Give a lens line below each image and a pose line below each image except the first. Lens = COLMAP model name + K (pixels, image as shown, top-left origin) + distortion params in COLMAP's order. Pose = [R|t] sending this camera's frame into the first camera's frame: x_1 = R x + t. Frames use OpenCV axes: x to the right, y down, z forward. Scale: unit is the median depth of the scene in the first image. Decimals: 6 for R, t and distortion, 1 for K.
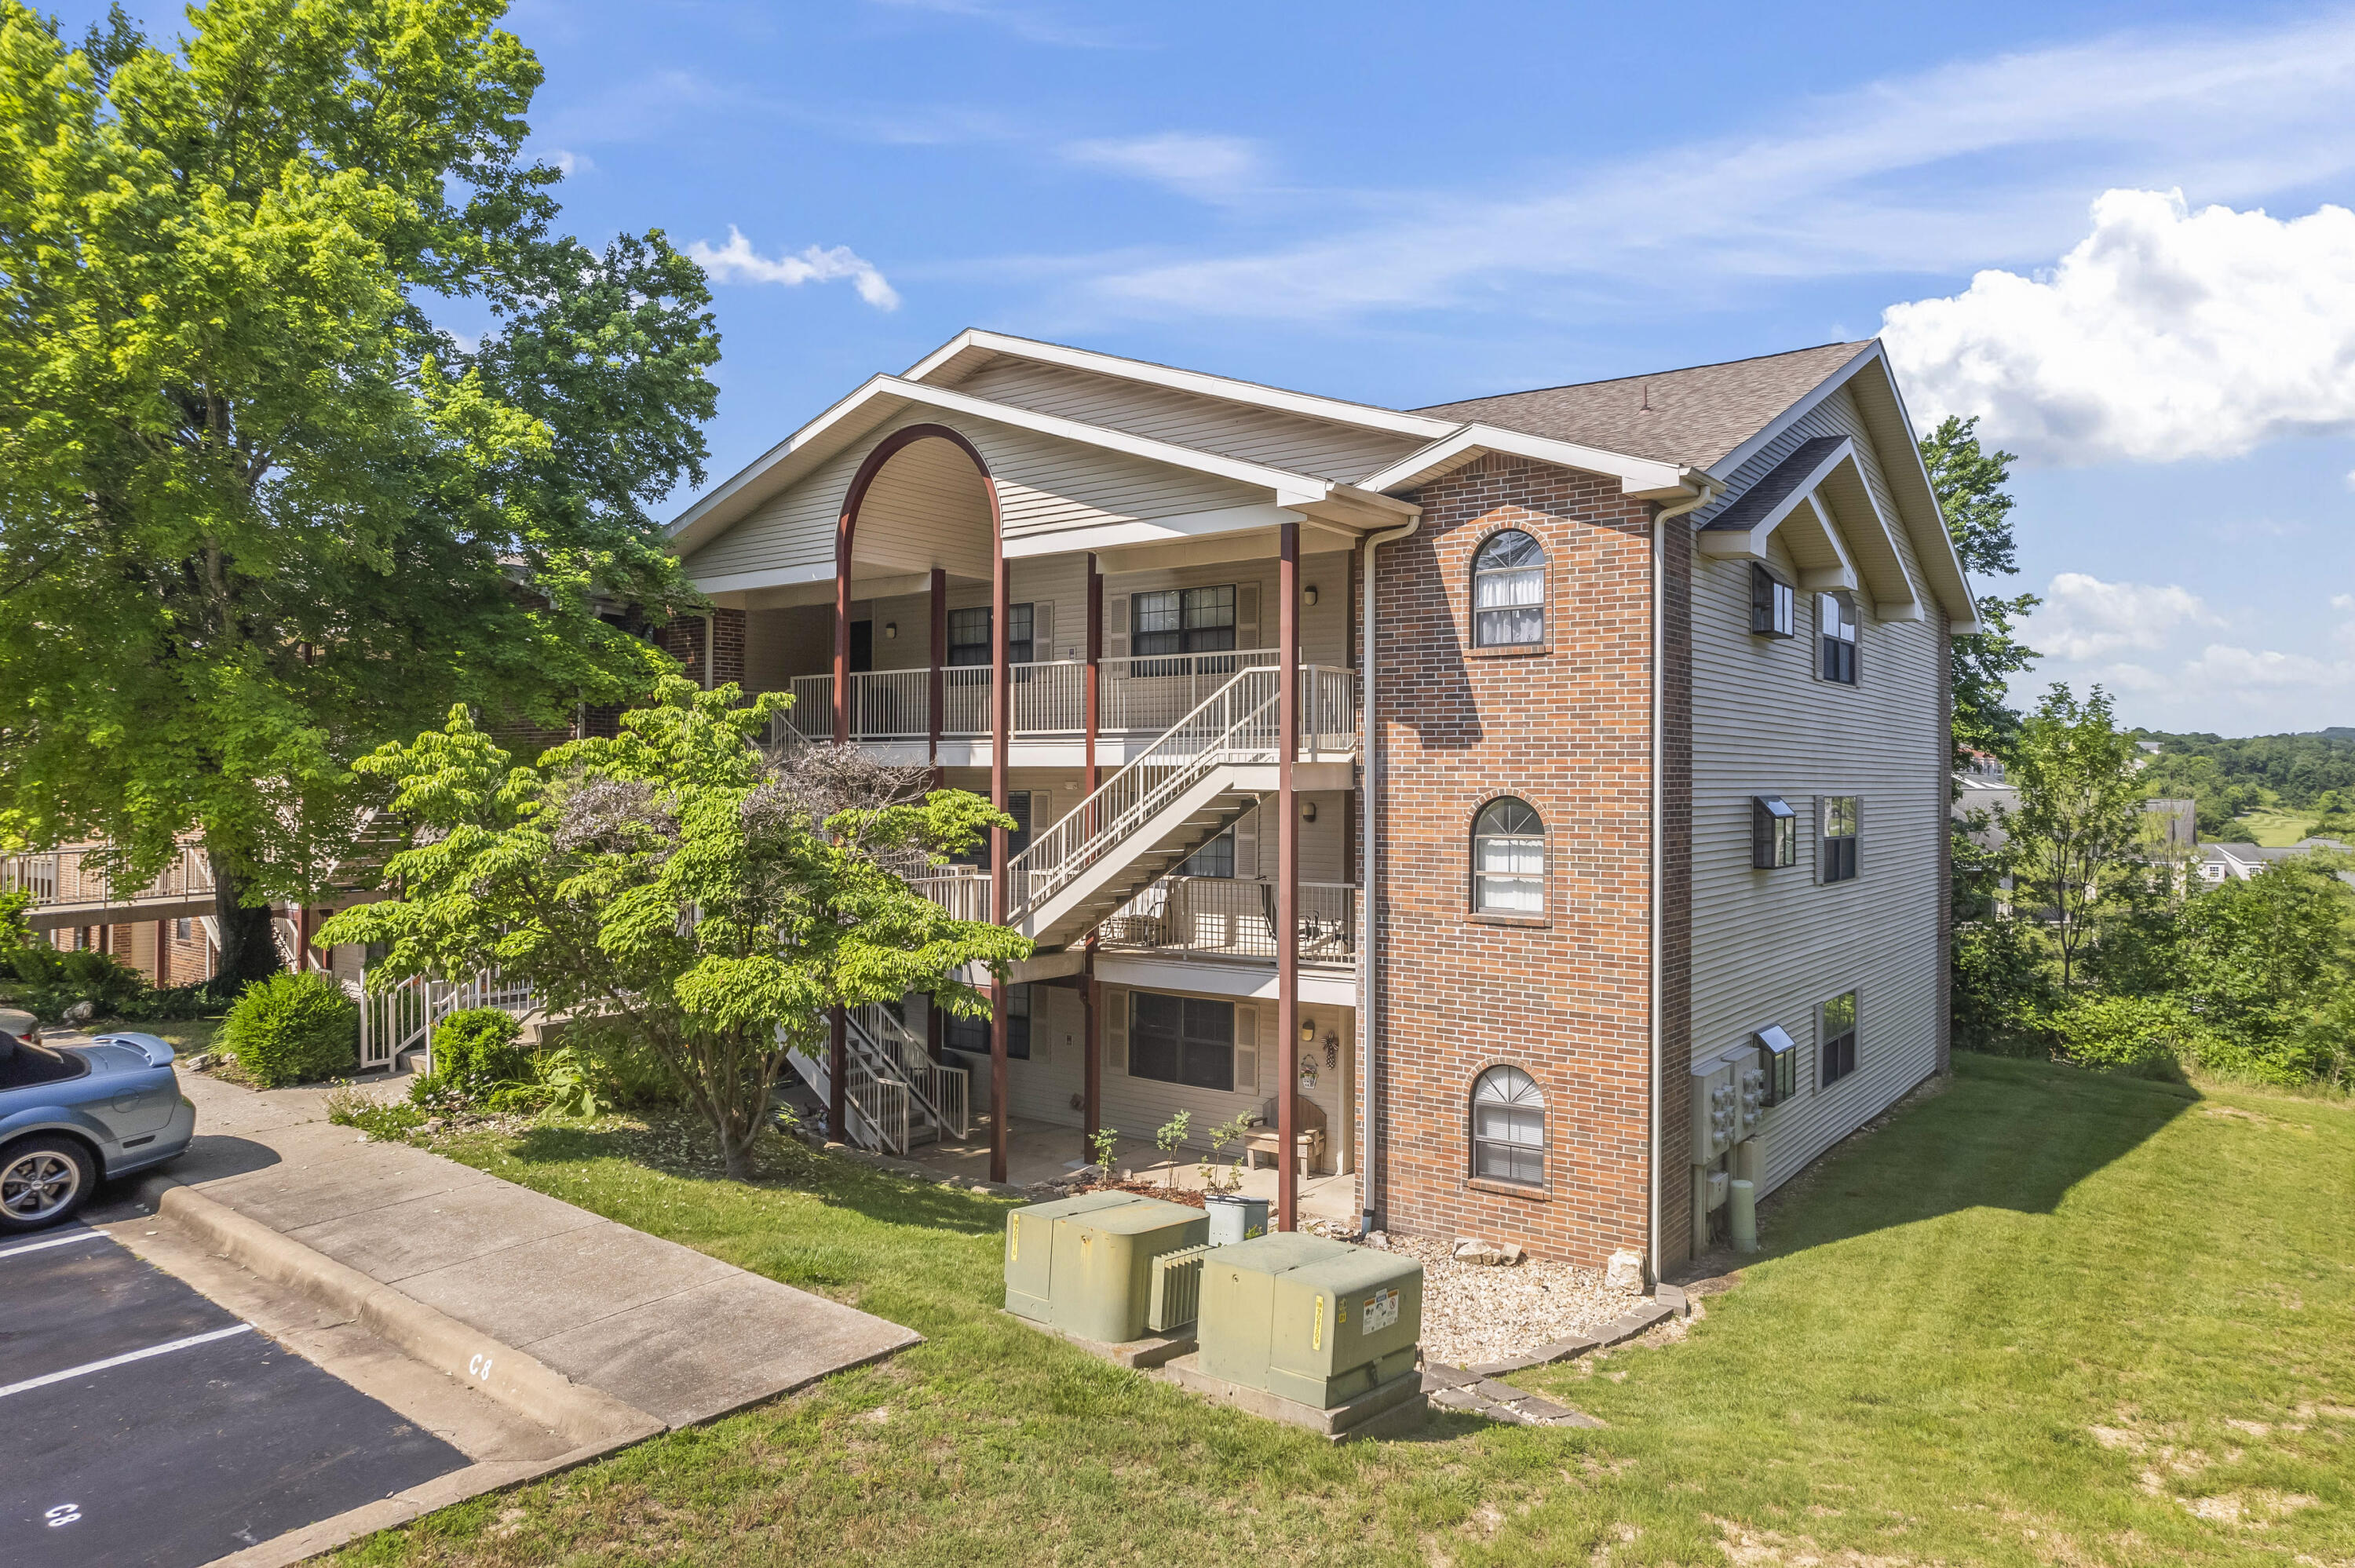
lens RADIAL K [[1541.9, 0, 1177.5], [0, 1541.9, 784.0], [0, 0, 1]] dist [-0.021417, 0.001807]
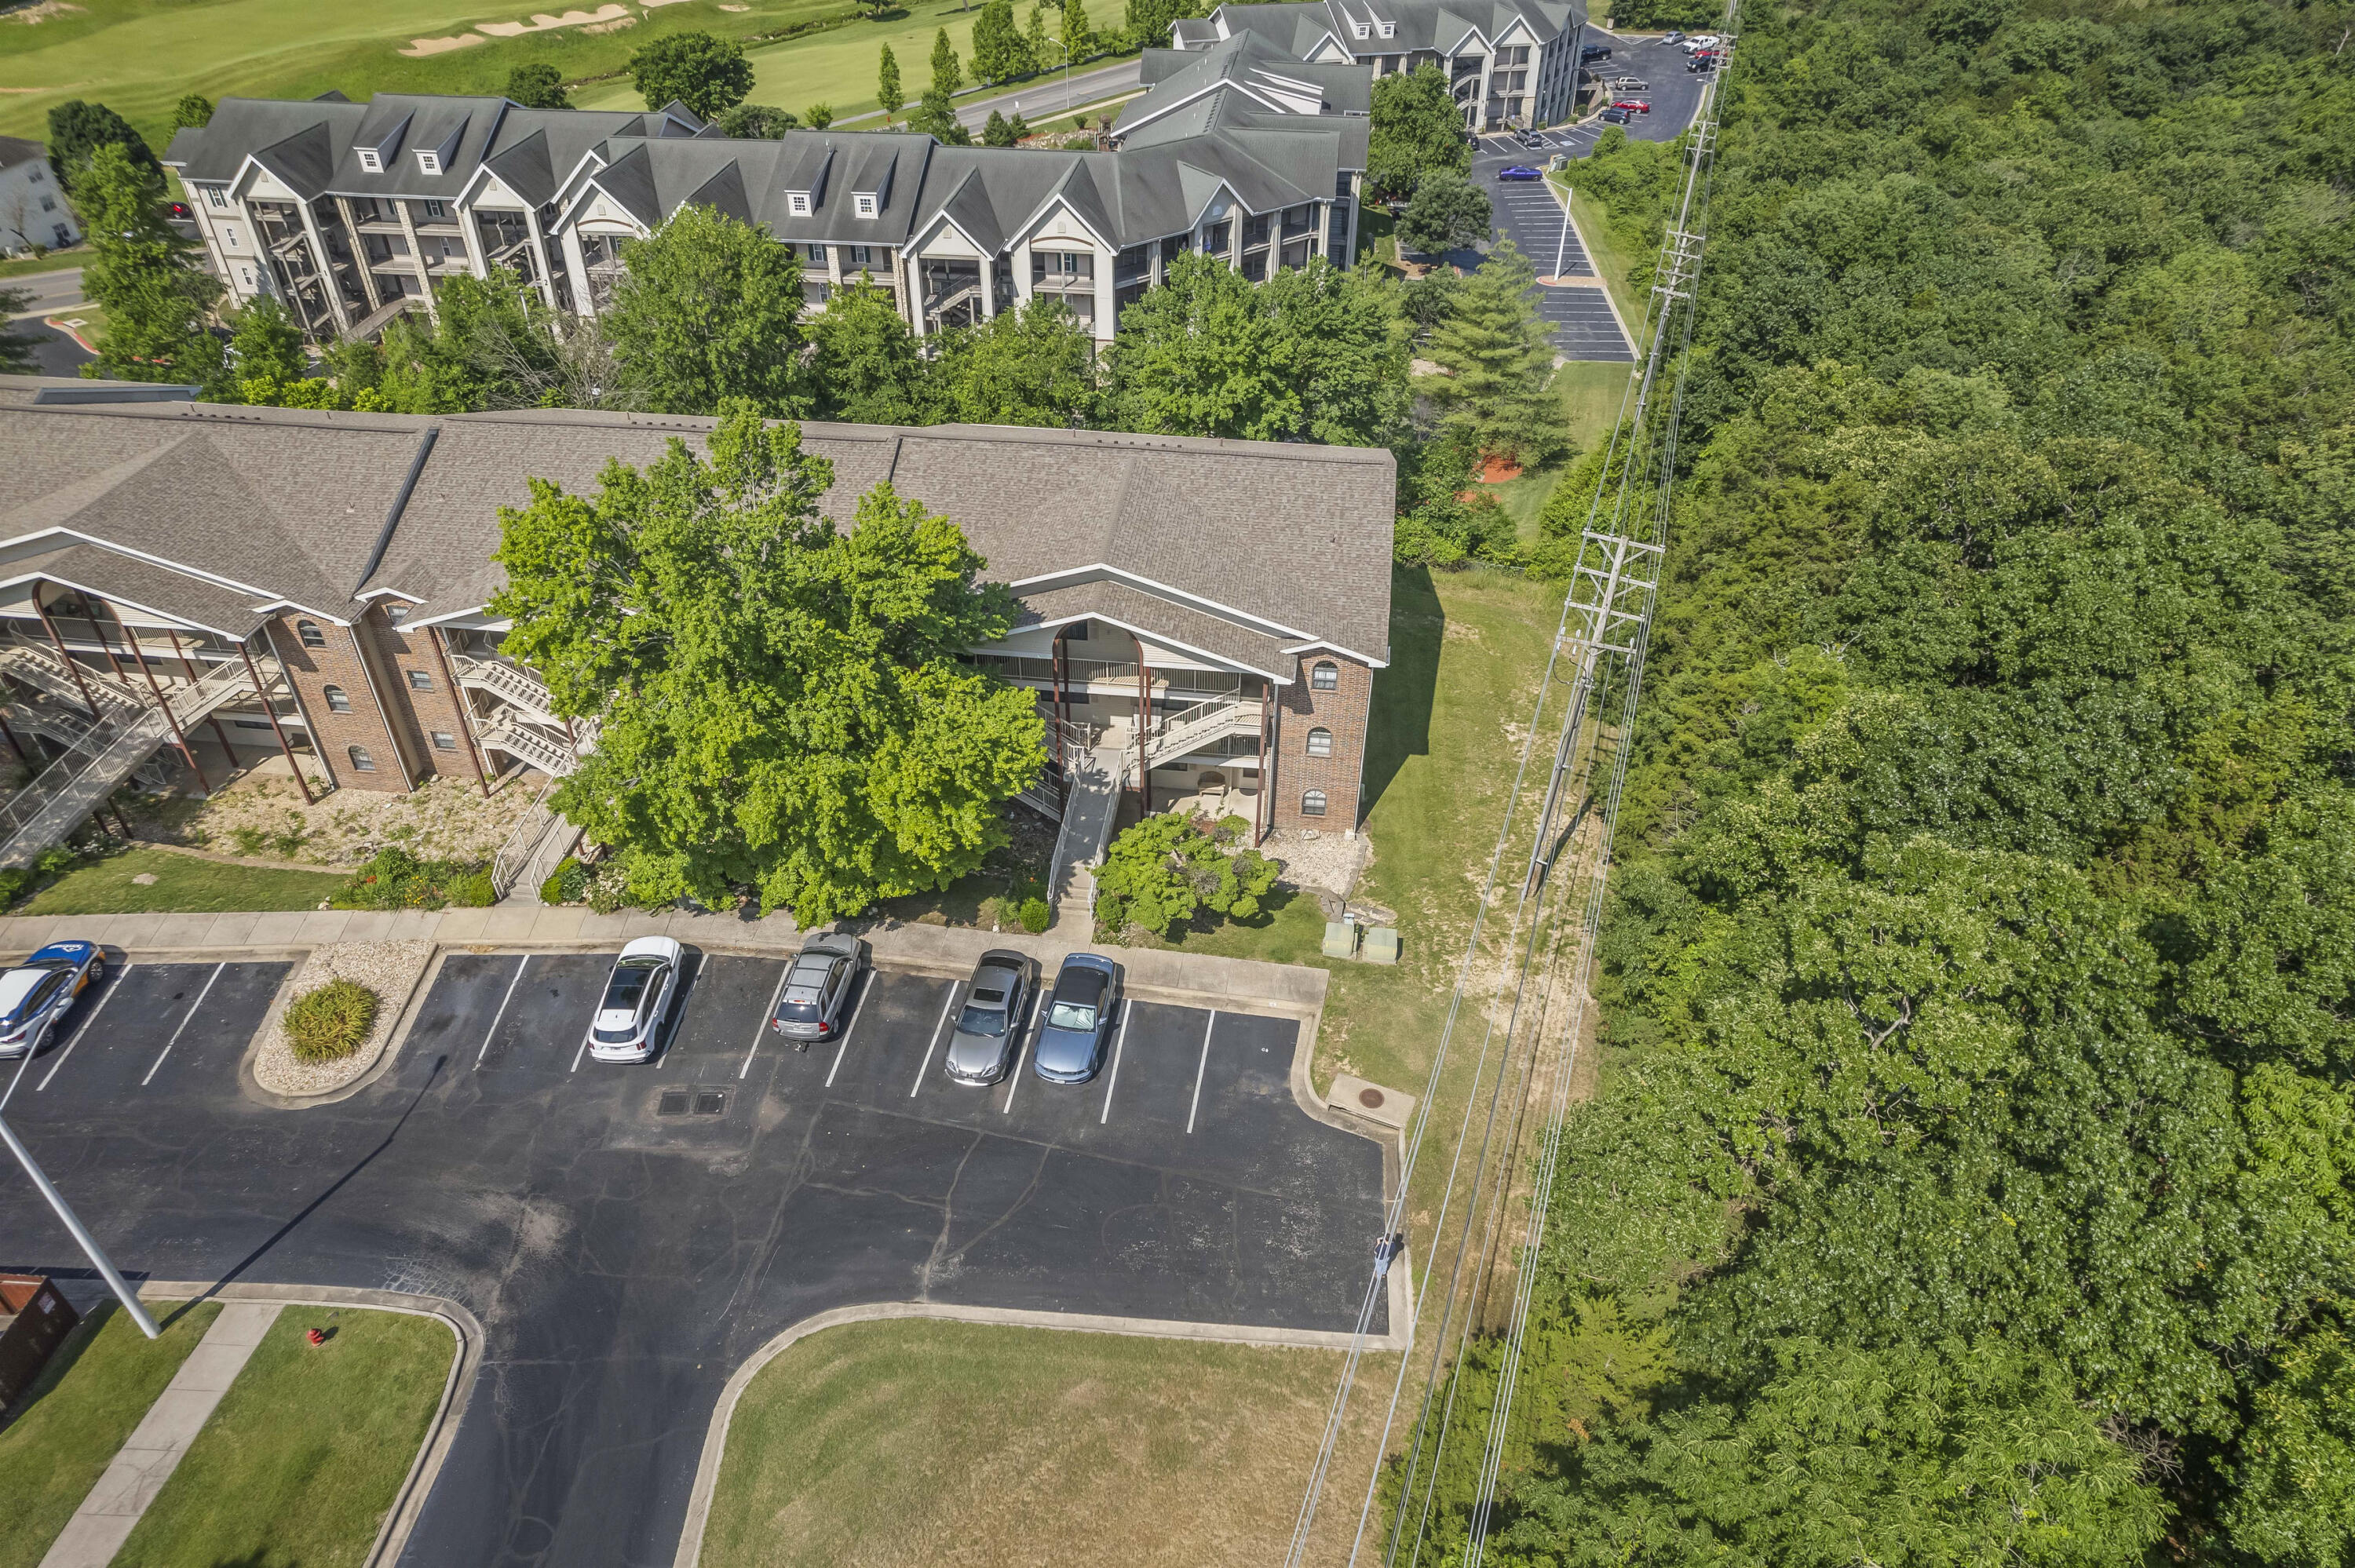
lens RADIAL K [[1527.5, 0, 1177.5], [0, 1527.5, 784.0], [0, 0, 1]] dist [-0.019291, 0.004133]
pose [[0.855795, -0.310462, 0.413797, -1.408206], [-0.013353, 0.786371, 0.617610, -1.865411], [-0.517143, -0.534073, 0.668827, -1.085973]]
